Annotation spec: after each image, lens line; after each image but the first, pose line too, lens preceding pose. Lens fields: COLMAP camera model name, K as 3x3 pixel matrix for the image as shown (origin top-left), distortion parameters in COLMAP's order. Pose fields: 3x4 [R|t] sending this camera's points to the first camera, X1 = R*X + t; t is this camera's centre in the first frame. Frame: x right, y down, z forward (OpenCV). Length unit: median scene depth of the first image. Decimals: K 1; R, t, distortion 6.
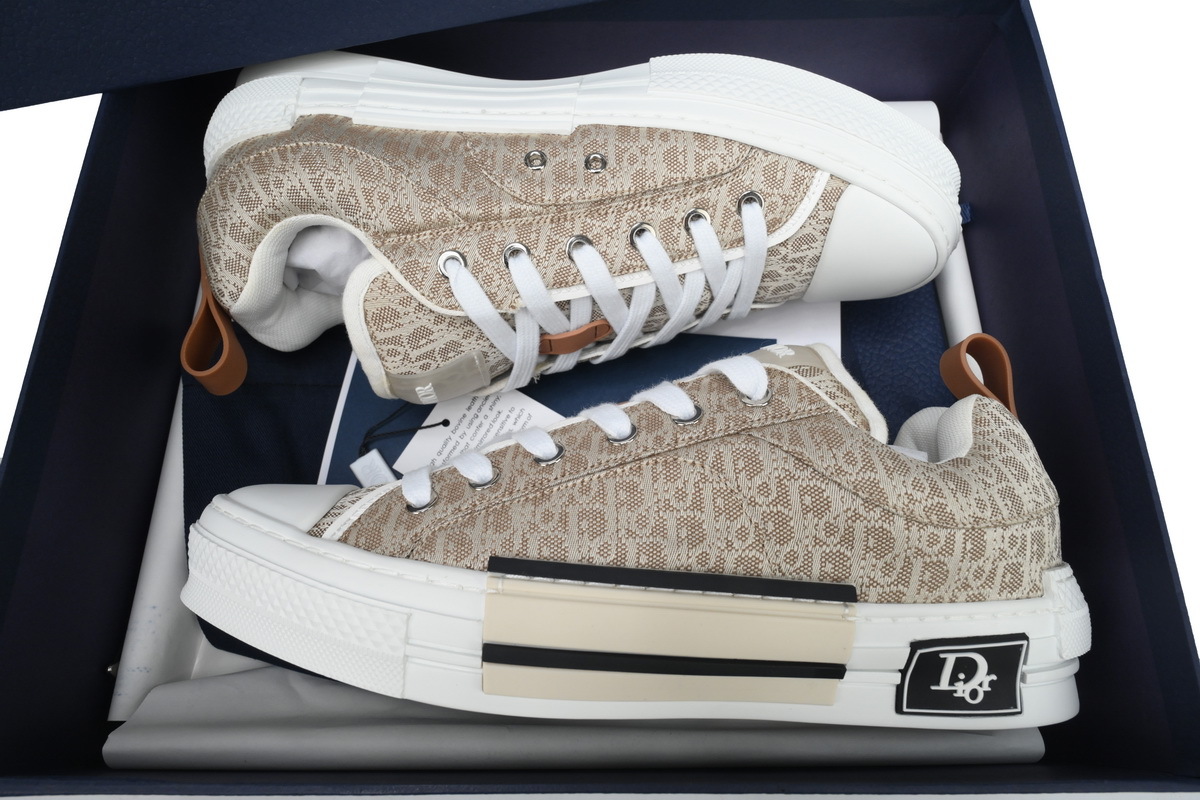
lens RADIAL K [[848.1, 0, 600.0], [0, 848.1, 400.0], [0, 0, 1]] dist [0.005405, -0.001445]
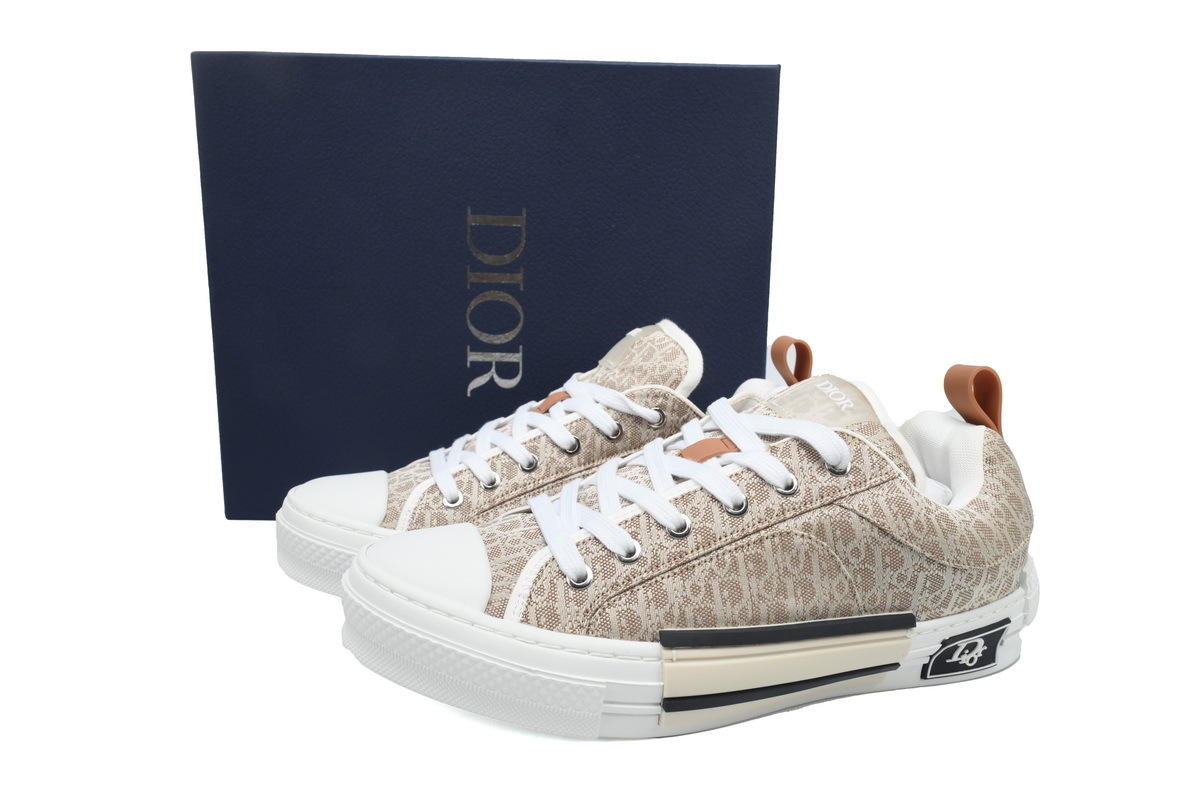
lens RADIAL K [[848.1, 0, 600.0], [0, 848.1, 400.0], [0, 0, 1]] dist [0.005405, -0.001445]
pose [[0.968393, -0.081368, 0.235786, -0.479412], [-0.004057, 0.940032, 0.341061, -0.562649], [-0.249398, -0.331237, 0.909990, -0.012583]]
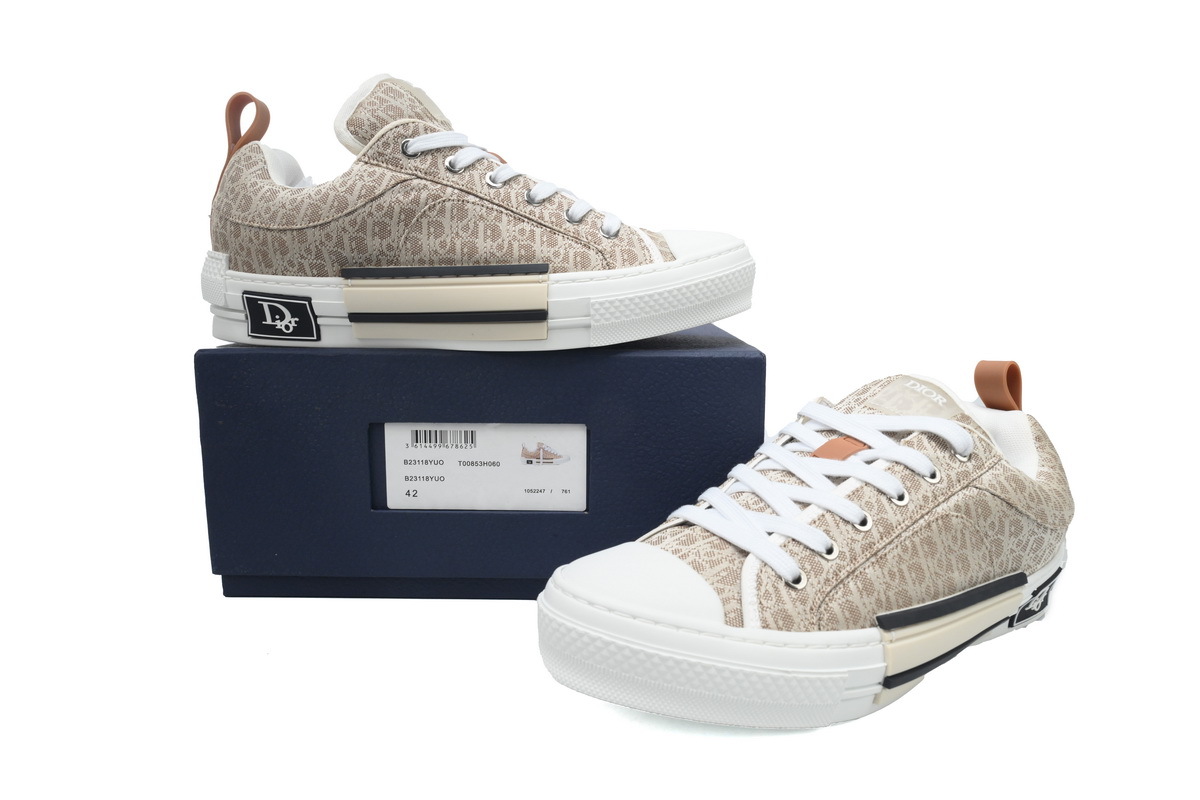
lens RADIAL K [[848.1, 0, 600.0], [0, 848.1, 400.0], [0, 0, 1]] dist [0.005405, -0.001445]
pose [[0.826619, -0.138048, 0.545567, -1.191652], [-0.055142, 0.944913, 0.322645, -0.562496], [-0.560053, -0.296788, 0.773471, 0.285912]]
